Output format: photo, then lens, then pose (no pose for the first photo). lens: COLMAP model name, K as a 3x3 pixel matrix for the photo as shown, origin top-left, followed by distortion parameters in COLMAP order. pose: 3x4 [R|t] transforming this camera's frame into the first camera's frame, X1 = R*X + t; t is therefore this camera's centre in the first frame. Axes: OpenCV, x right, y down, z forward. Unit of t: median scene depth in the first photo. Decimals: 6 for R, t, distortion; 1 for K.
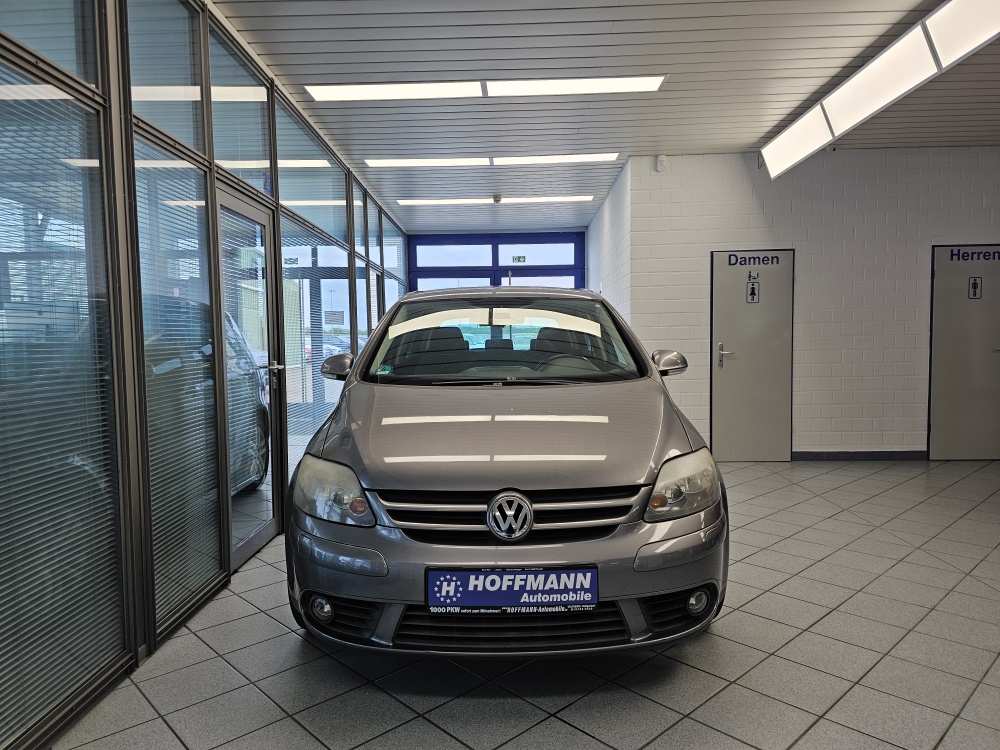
lens RADIAL K [[674.3, 0, 500.8], [0, 674.3, 364.5], [0, 0, 1]] dist [0.070509, -0.089469]
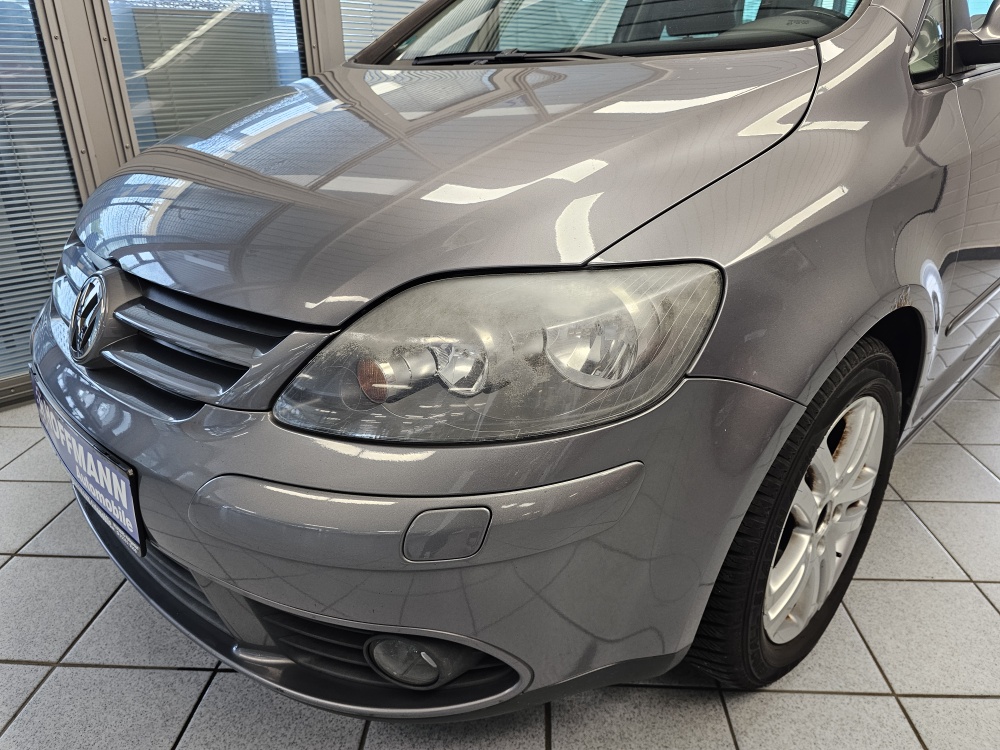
lens RADIAL K [[704.9, 0, 499.7], [0, 704.9, 366.6], [0, 0, 1]] dist [-0.000210, -0.001657]
pose [[0.691808, 0.285060, -0.663432, 0.522907], [-0.027881, 0.928638, 0.369939, 0.067595], [0.721543, -0.237430, 0.650387, 0.853676]]
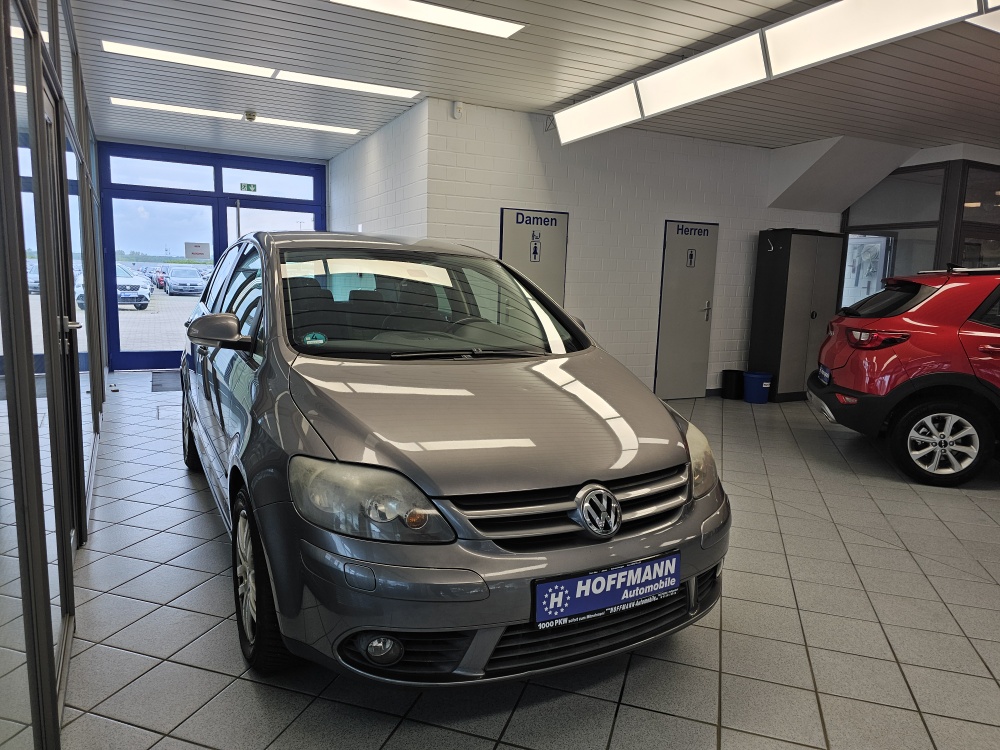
lens RADIAL K [[674.3, 0, 500.8], [0, 674.3, 364.5], [0, 0, 1]] dist [0.070509, -0.089469]
pose [[0.875287, -0.019481, 0.483211, -0.541170], [-0.024372, 0.996142, 0.084307, -0.050020], [-0.482989, -0.085570, 0.871435, 0.269006]]
